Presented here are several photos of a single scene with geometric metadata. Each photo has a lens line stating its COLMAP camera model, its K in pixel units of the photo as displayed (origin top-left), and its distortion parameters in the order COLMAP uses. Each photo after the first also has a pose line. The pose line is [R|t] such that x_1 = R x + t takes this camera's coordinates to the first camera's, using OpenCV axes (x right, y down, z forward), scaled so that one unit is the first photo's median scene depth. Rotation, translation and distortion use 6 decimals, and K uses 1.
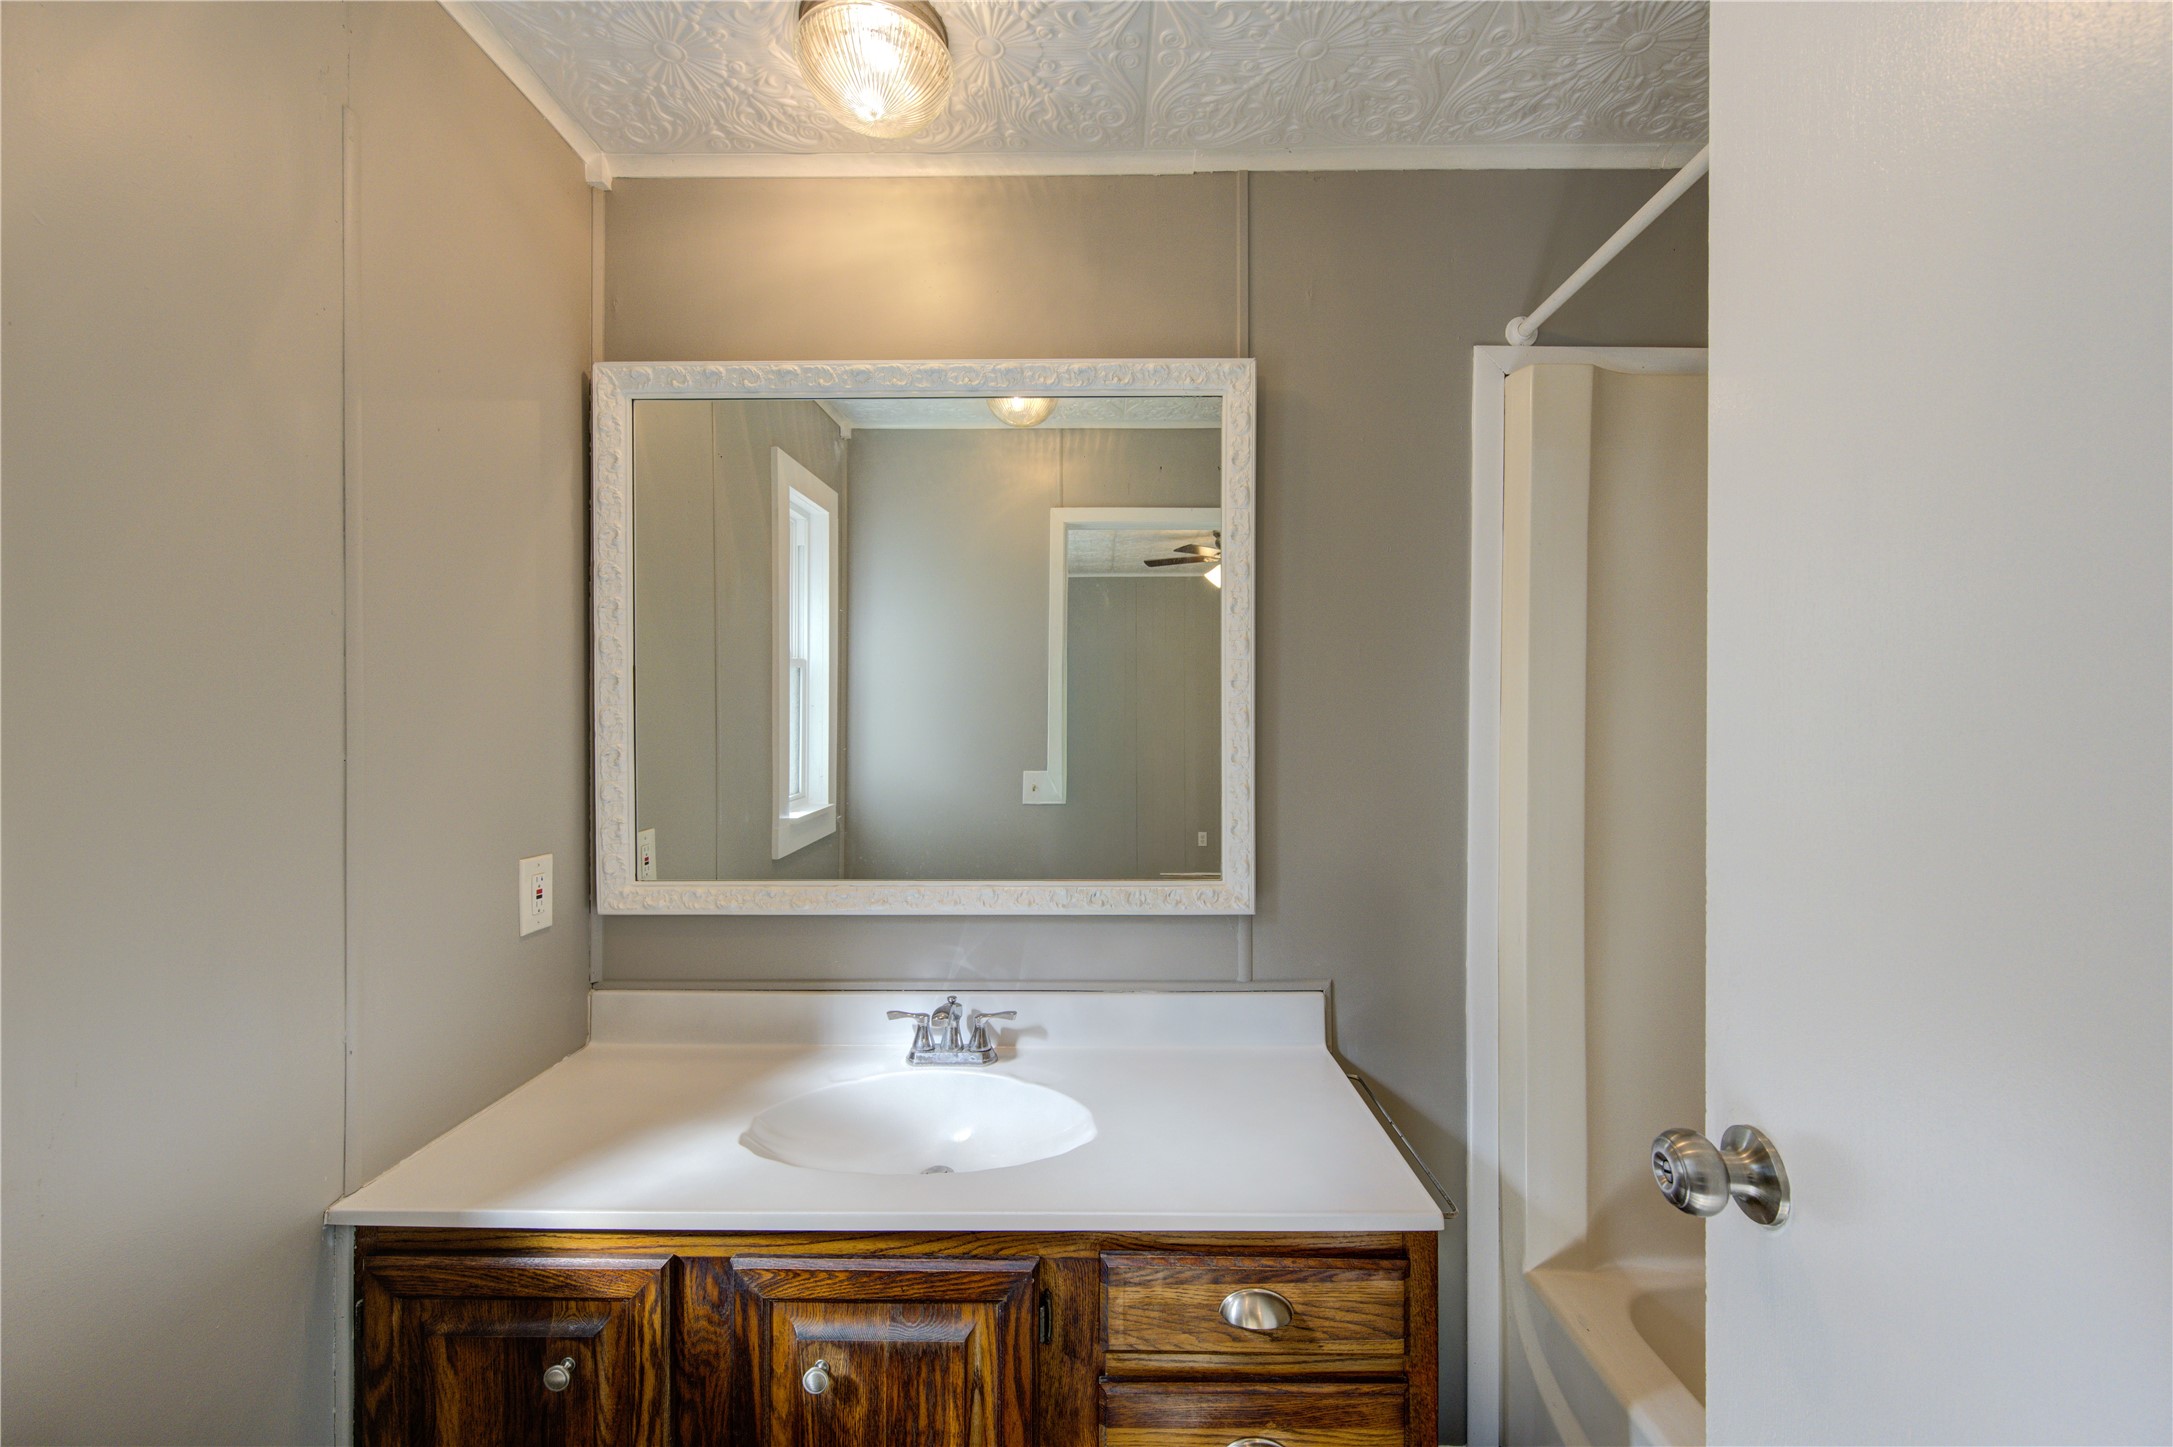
lens RADIAL K [[844.6, 0, 1095.4], [0, 844.6, 721.1], [0, 0, 1]] dist [0.001117, -0.000548]
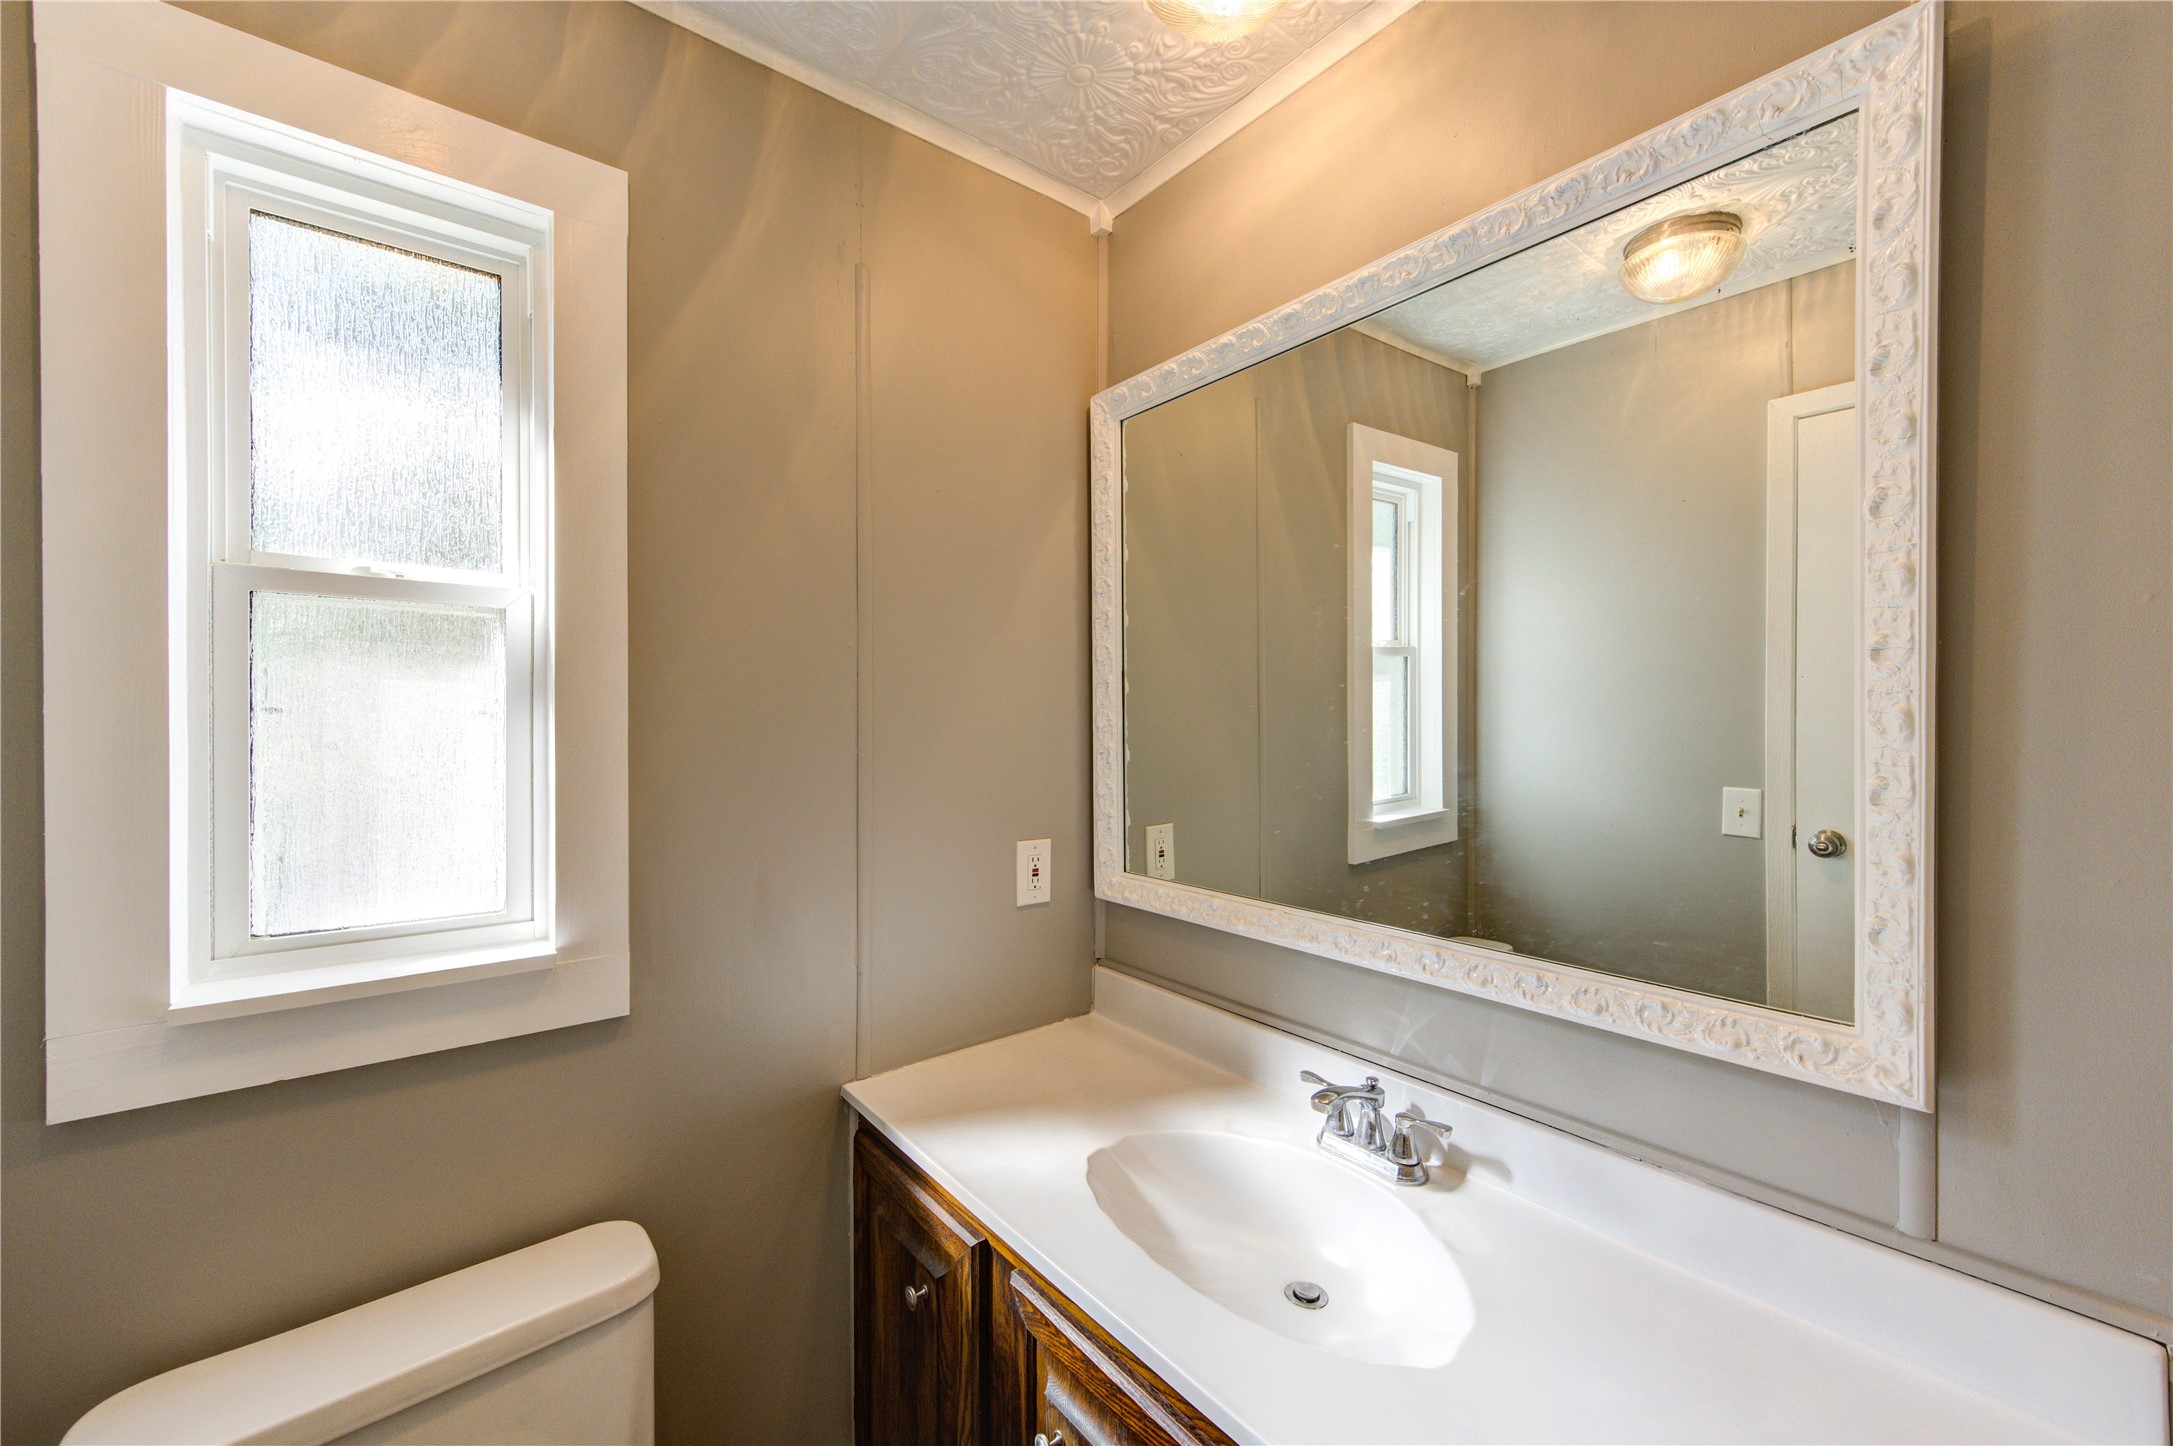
lens RADIAL K [[844.6, 0, 1095.4], [0, 844.6, 720.6], [0, 0, 1]] dist [0.001117, -0.000548]
pose [[0.633469, 0.001982, -0.773766, 0.262992], [0.006710, 0.999945, 0.008054, -0.011313], [0.773739, -0.010294, 0.633421, 0.302465]]
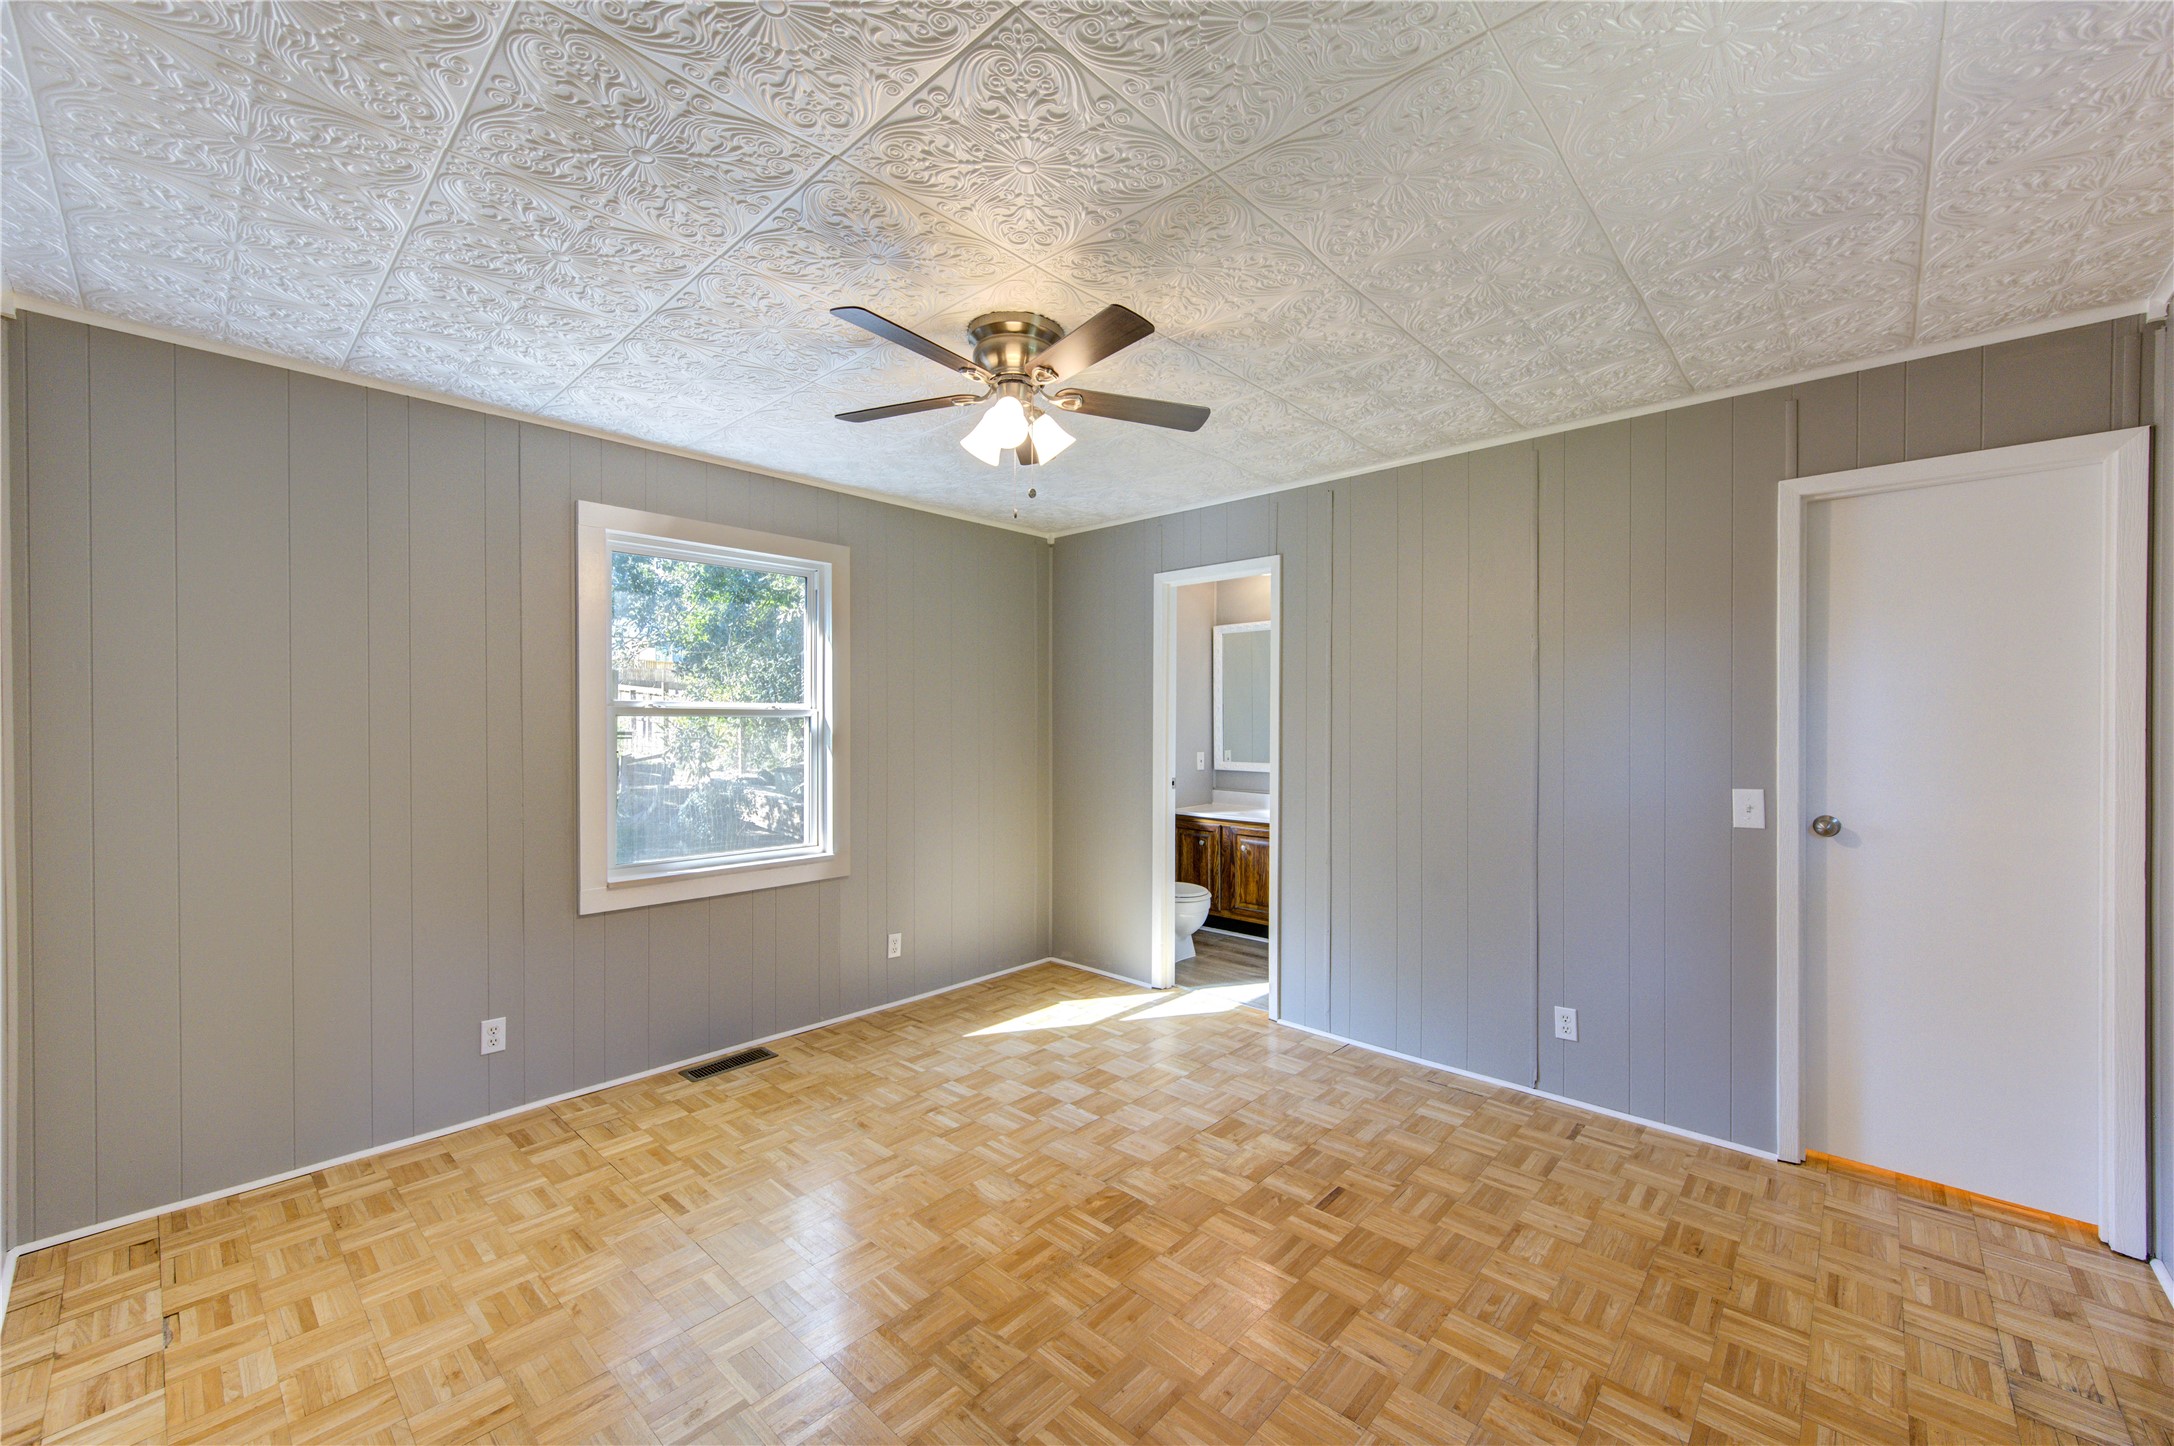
lens RADIAL K [[845.0, 0, 1095.9], [0, 845.0, 720.6], [0, 0, 1]] dist [0.001117, -0.000548]
pose [[0.741312, 0.002410, -0.671156, 1.593309], [0.002540, 0.999976, 0.006395, -0.020770], [0.671155, -0.006445, 0.741289, -2.214154]]
